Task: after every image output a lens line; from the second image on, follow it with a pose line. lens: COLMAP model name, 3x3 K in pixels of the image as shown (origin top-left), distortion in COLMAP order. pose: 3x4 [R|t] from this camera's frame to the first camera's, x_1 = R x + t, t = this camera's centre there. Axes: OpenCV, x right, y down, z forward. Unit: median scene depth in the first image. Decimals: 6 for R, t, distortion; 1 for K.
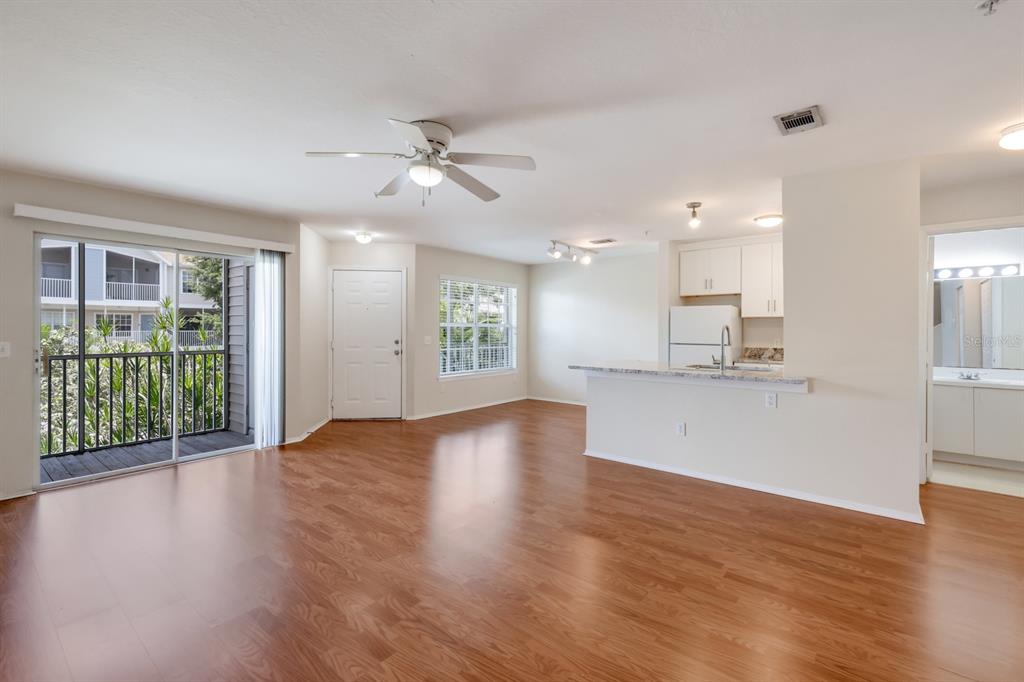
lens RADIAL K [[452.6, 0, 512.2], [0, 452.6, 333.0], [0, 0, 1]] dist [-0.000325, -0.000284]
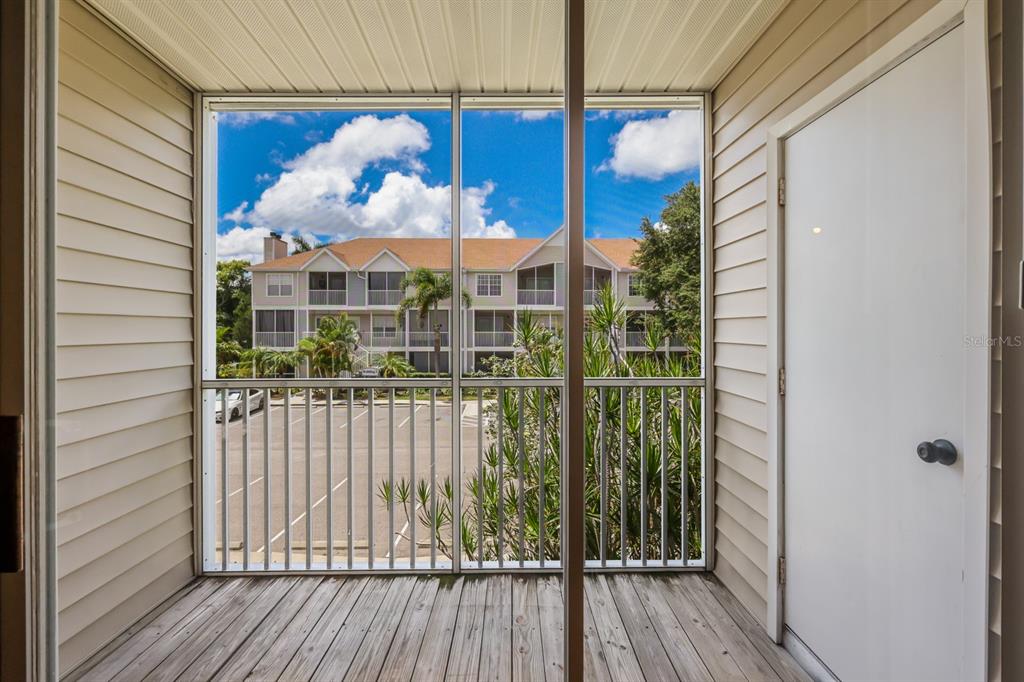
lens RADIAL K [[452.6, 0, 512.2], [0, 452.6, 333.0], [0, 0, 1]] dist [-0.000325, -0.000284]
pose [[0.634439, -0.002987, -0.772967, -0.434443], [0.002074, 0.999996, -0.002162, -0.004327], [0.772970, -0.000232, 0.634442, 0.610287]]
